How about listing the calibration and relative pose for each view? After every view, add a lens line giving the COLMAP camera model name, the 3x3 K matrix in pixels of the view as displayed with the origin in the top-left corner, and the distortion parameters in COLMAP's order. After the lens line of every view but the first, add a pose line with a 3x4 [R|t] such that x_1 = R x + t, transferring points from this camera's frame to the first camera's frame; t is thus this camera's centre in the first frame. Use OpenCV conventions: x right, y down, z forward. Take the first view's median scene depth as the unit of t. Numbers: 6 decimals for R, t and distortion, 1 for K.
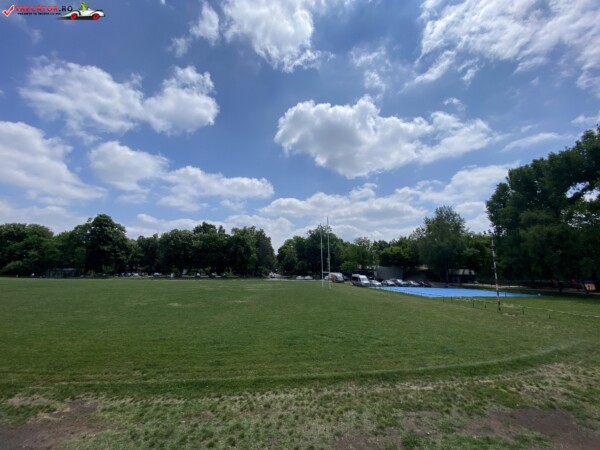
lens RADIAL K [[241.0, 0, 295.3], [0, 241.0, 223.8], [0, 0, 1]] dist [-0.006335, -0.006650]
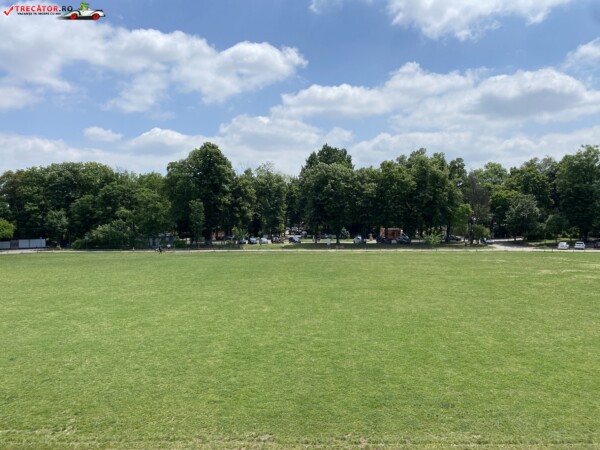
lens RADIAL K [[456.7, 0, 300.8], [0, 456.7, 229.9], [0, 0, 1]] dist [0.024507, -0.027160]
pose [[0.985523, -0.007119, -0.169392, -0.472222], [0.041281, 0.979124, 0.199026, -0.050071], [0.164439, -0.203137, 0.965244, -0.087448]]
